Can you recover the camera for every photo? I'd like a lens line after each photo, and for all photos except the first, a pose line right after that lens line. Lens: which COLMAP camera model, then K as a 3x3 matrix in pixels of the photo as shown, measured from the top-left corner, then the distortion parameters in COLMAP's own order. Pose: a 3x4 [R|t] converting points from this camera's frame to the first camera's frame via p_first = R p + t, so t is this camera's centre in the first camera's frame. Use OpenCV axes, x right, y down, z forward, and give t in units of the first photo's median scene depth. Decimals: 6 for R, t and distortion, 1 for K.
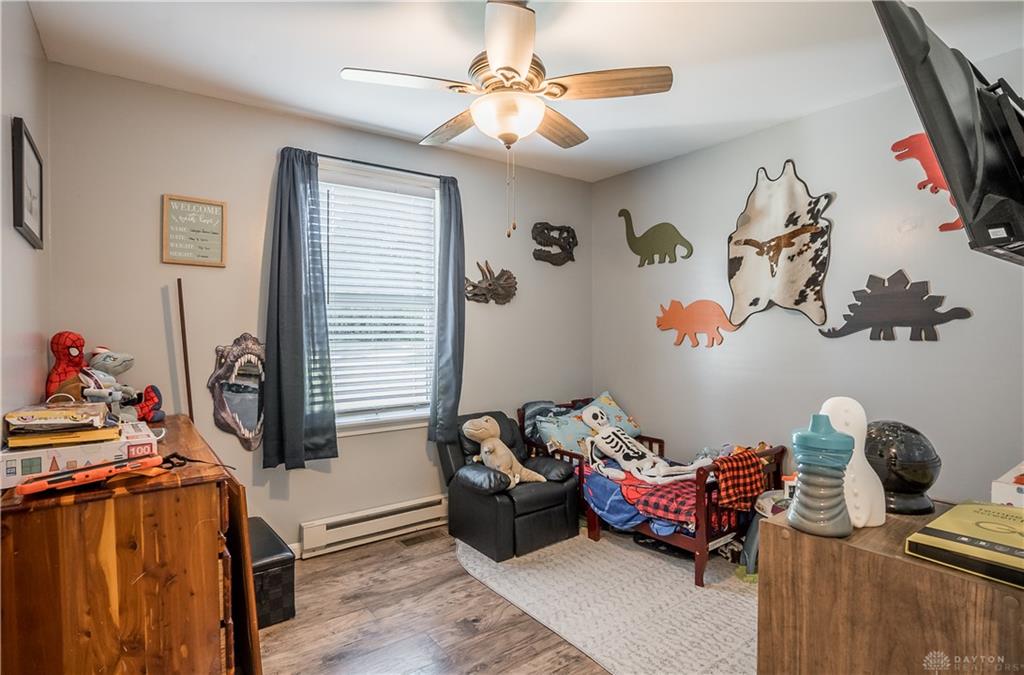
lens RADIAL K [[518.5, 0, 512.0], [0, 518.5, 337.5], [0, 0, 1]] dist [-0.000992, -0.000082]
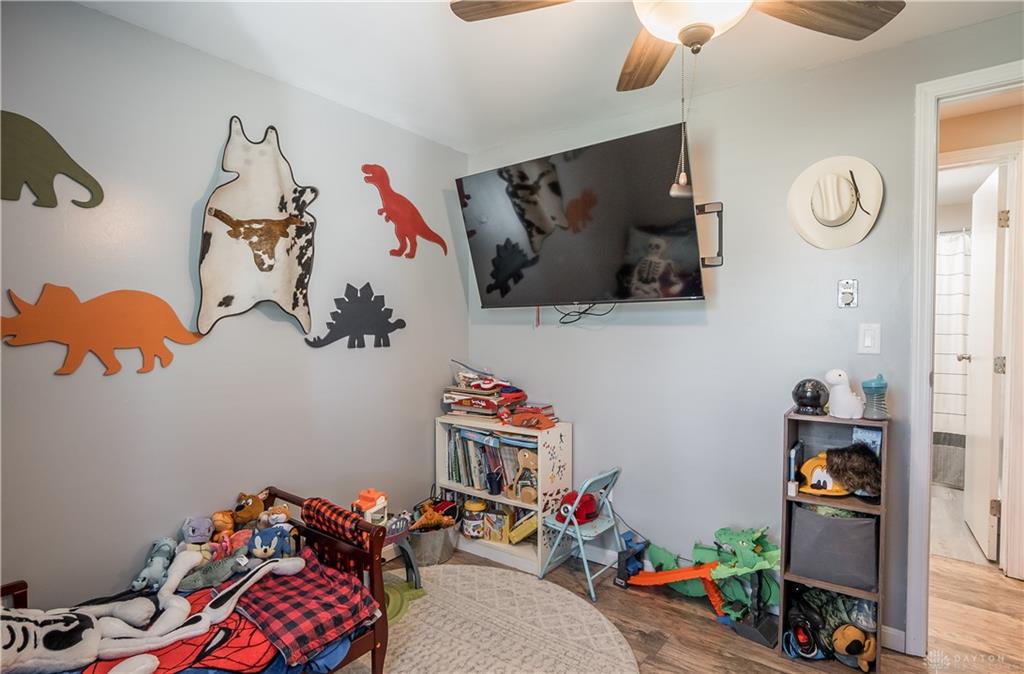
lens RADIAL K [[530.9, 0, 512.0], [0, 530.9, 337.0], [0, 0, 1]] dist [-0.014234, 0.001228]
pose [[-0.277590, -0.010107, 0.960646, -0.365377], [0.024948, 0.999532, 0.017725, -0.025470], [-0.960376, 0.028886, -0.277208, 0.913560]]
